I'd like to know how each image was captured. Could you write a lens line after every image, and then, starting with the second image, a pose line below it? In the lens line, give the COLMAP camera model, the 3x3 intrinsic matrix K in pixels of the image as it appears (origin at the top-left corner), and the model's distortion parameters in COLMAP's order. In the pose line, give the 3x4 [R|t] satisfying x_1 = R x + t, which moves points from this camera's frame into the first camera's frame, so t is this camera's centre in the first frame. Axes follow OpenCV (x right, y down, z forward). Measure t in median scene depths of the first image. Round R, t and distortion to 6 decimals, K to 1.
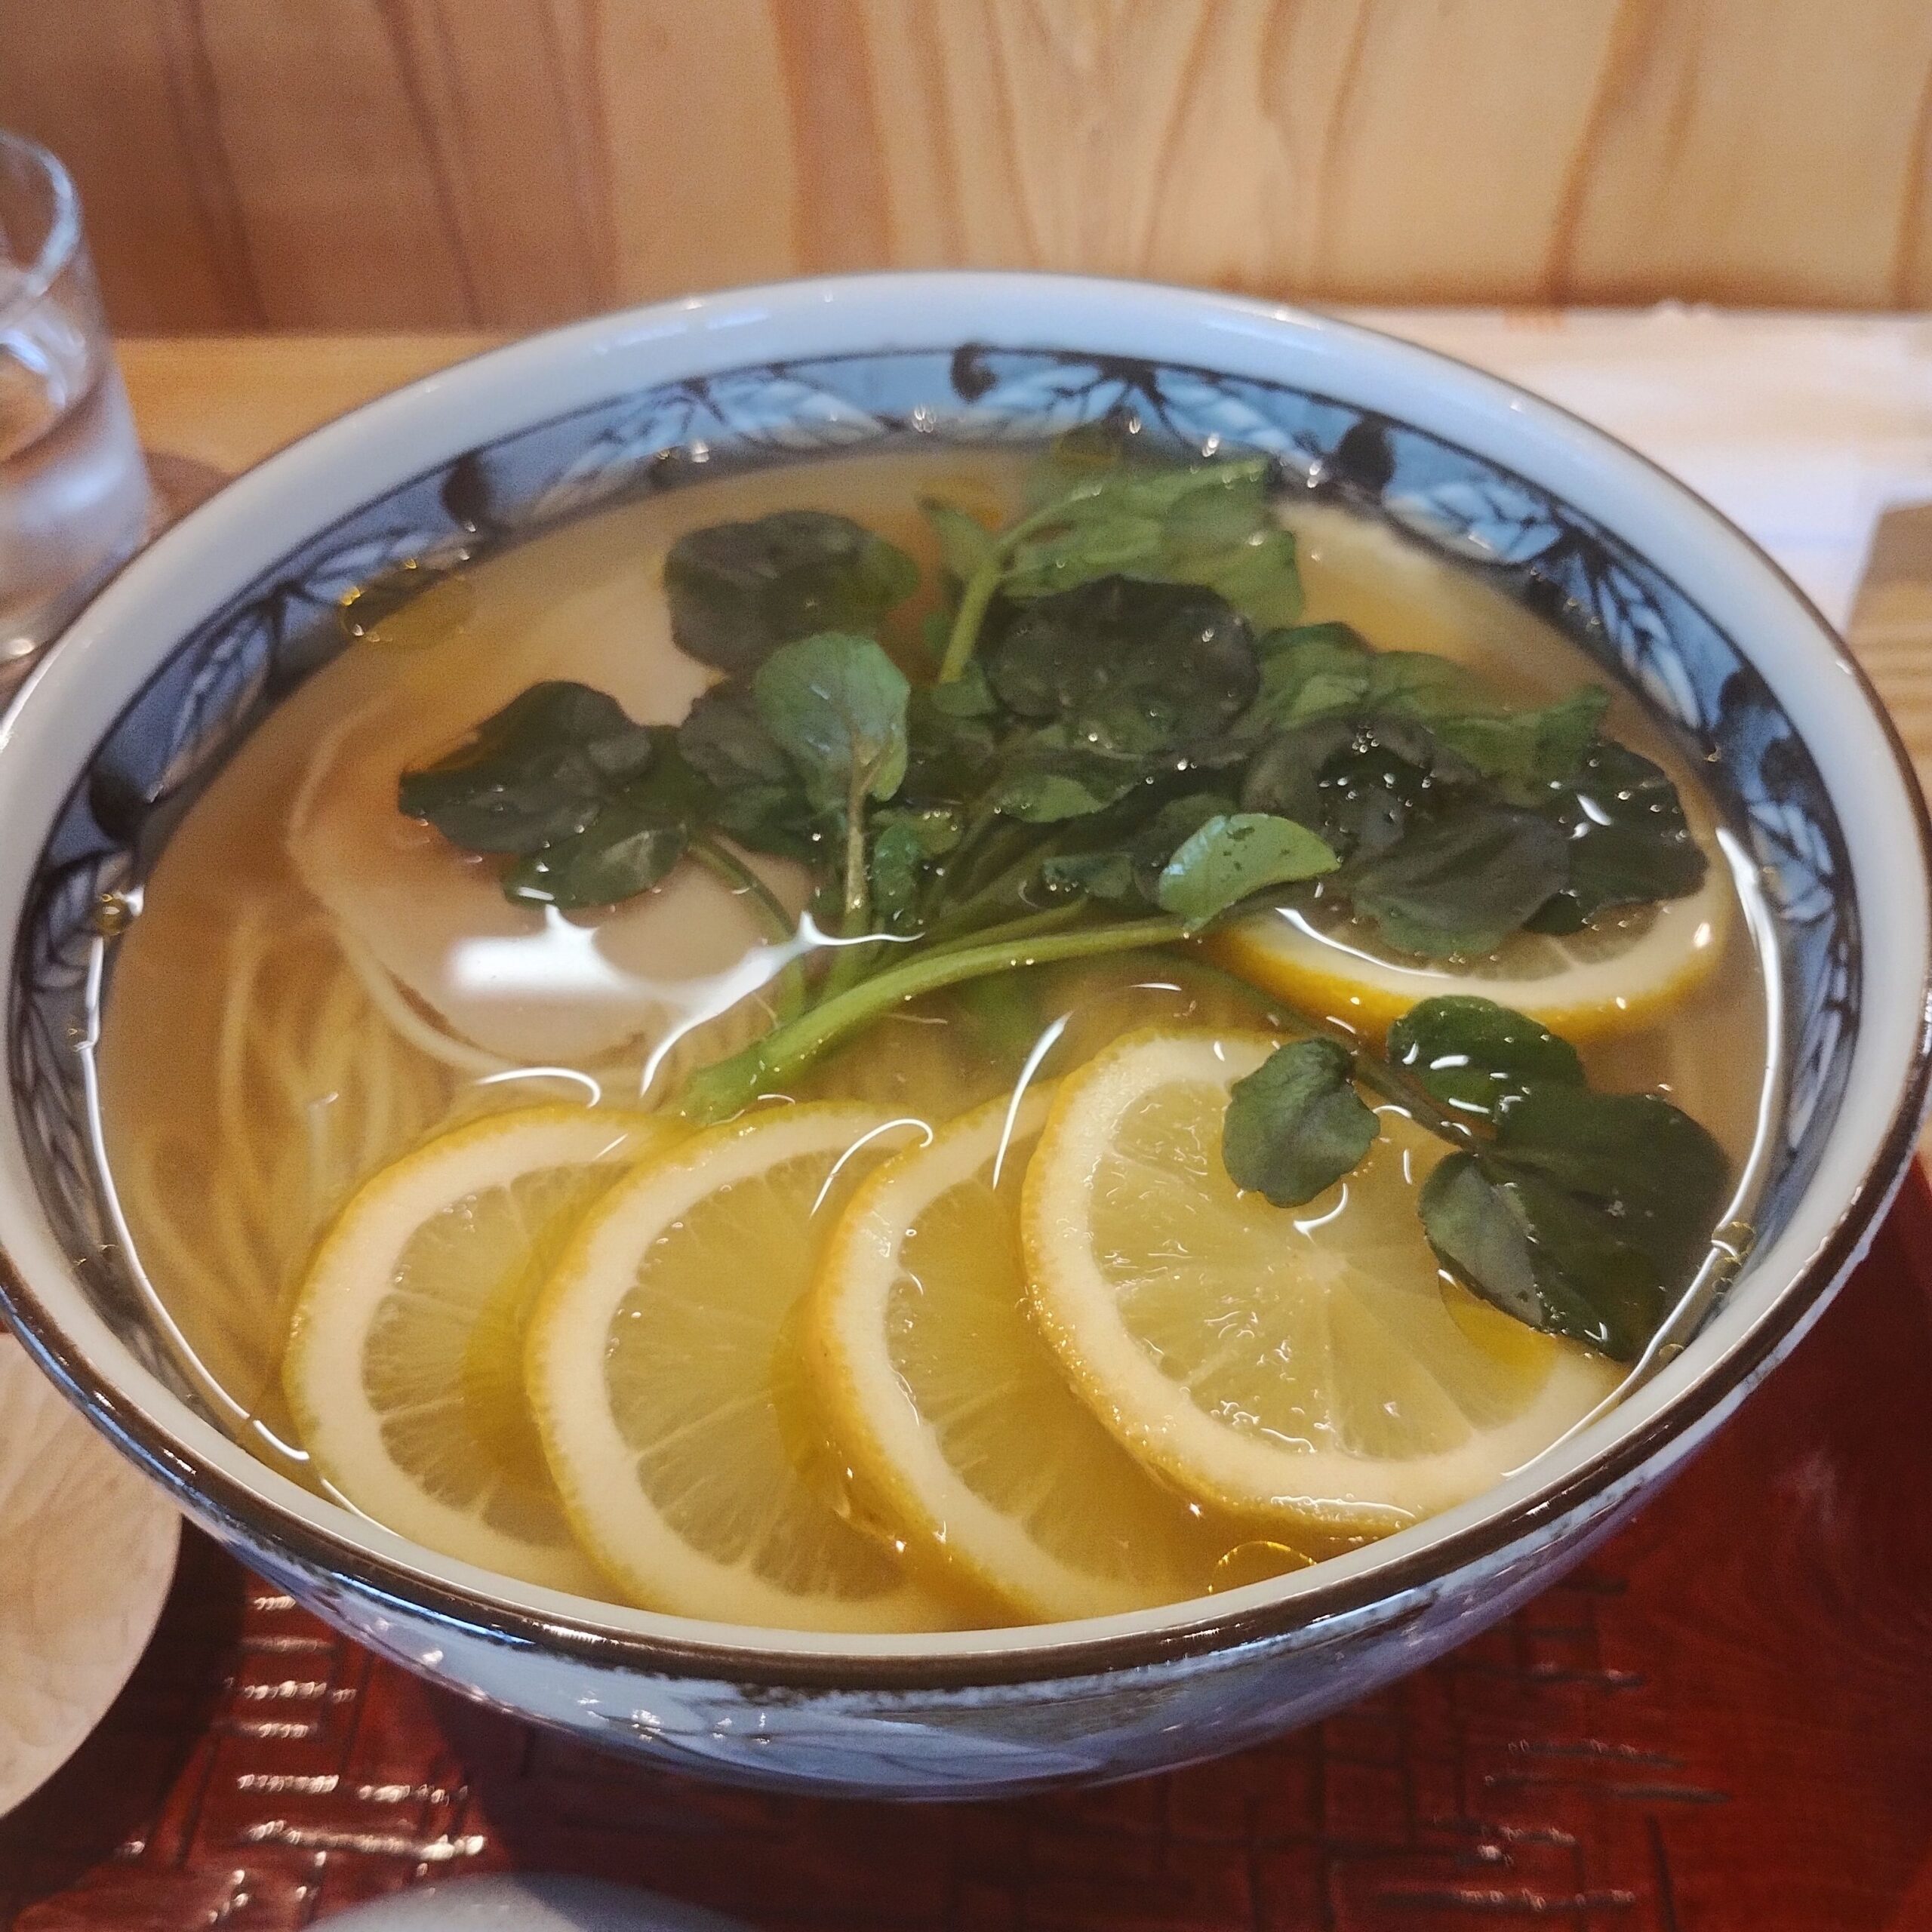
lens RADIAL K [[2135.7, 0, 969.6], [0, 2135.7, 974.6], [0, 0, 1]] dist [0.032296, 0.000000]
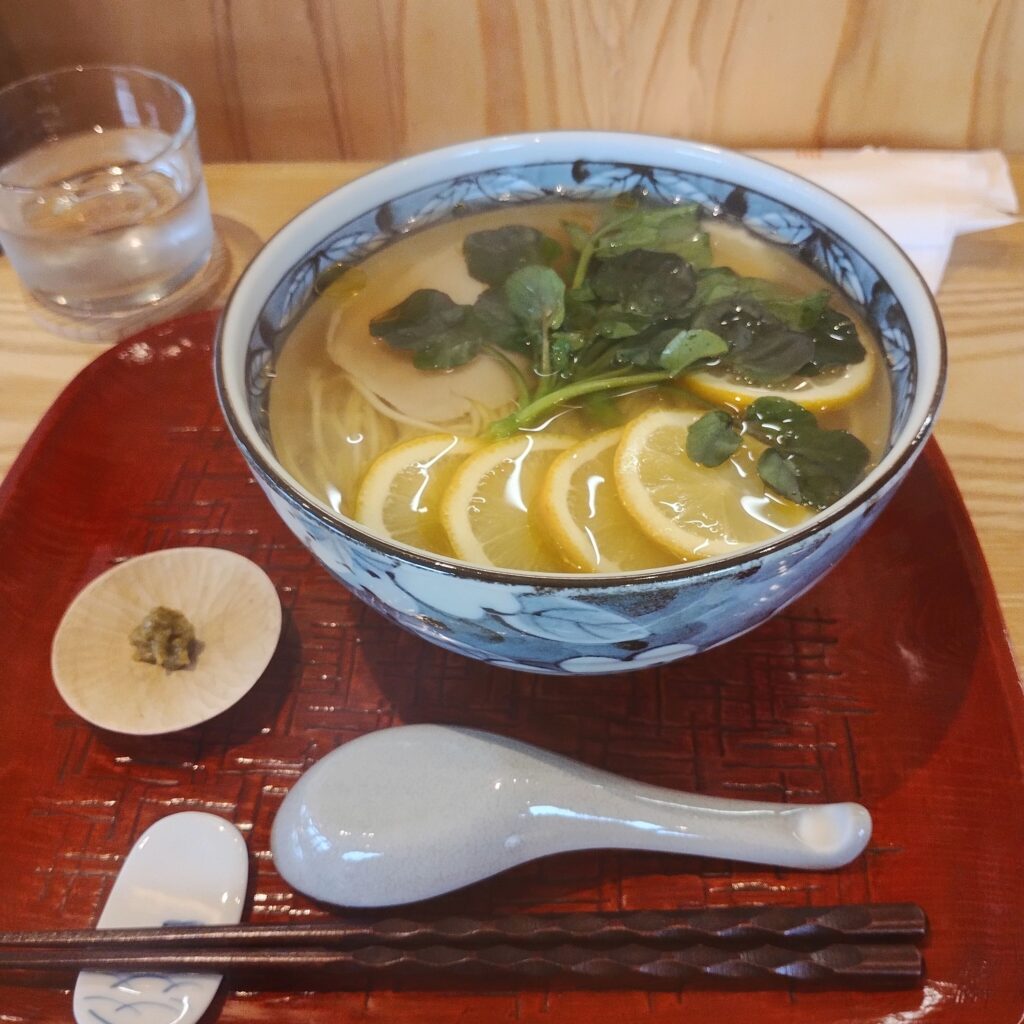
lens RADIAL K [[1131.9, 0, 511.7], [0, 1131.9, 505.1], [0, 0, 1]] dist [0.032296, 0.000000]
pose [[0.999968, 0.001271, -0.007900, -0.077504], [-0.001304, 0.999991, -0.004126, 0.132878], [0.007894, 0.004136, 0.999960, -0.379793]]
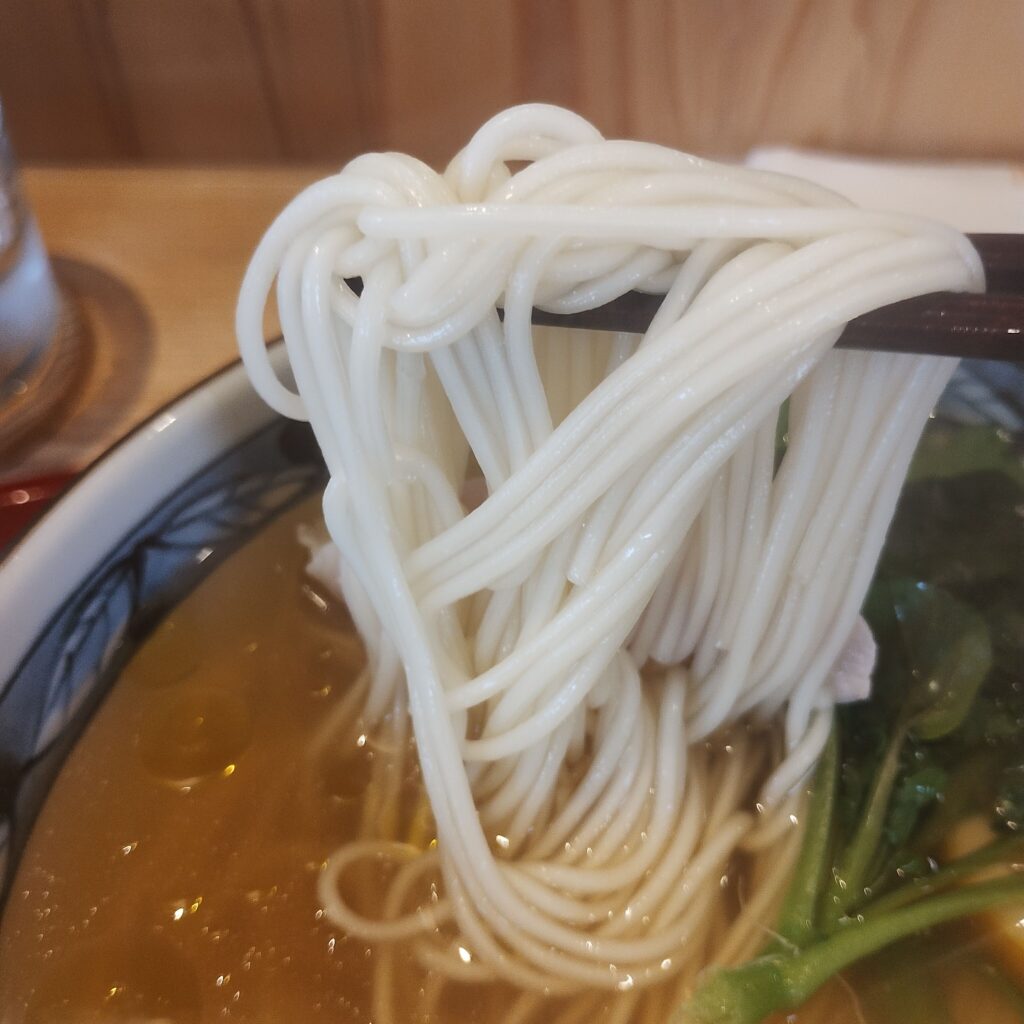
lens RADIAL K [[1131.9, 0, 514.5], [0, 1131.9, 512.0], [0, 0, 1]] dist [0.032296, 0.000000]
pose [[0.999658, 0.021515, -0.014872, -0.112694], [-0.020014, 0.995316, 0.094585, -0.265833], [0.016837, -0.094255, 0.995406, 0.401331]]
